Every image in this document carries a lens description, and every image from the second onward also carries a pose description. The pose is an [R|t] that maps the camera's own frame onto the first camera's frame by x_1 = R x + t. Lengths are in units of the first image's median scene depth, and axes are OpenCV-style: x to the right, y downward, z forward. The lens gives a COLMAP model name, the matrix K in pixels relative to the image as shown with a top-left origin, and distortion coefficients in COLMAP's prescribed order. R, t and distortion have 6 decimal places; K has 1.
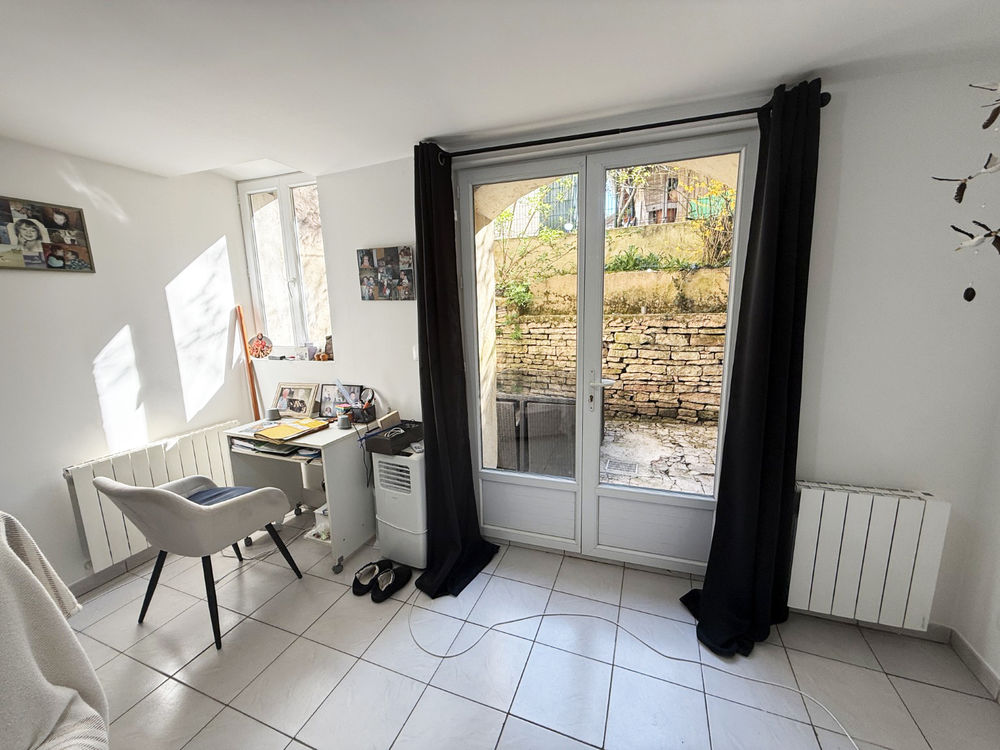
lens RADIAL K [[396.7, 0, 496.9], [0, 396.7, 373.6], [0, 0, 1]] dist [0.000604, -0.000316]
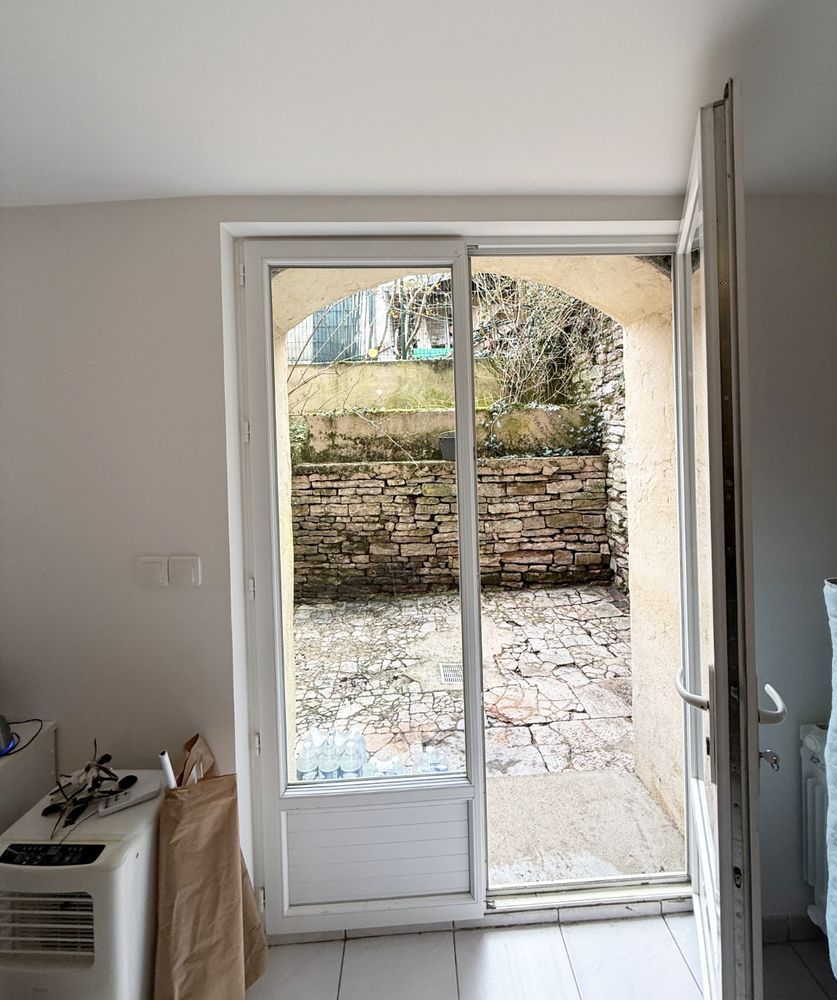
lens RADIAL K [[434.4, 0, 417.7], [0, 434.4, 446.1], [0, 0, 1]] dist [-0.002658, 0.000152]
pose [[0.928963, -0.007526, 0.370096, -0.035926], [0.070413, 0.985132, -0.156708, -0.041700], [-0.363413, 0.171636, 0.915681, 0.188934]]
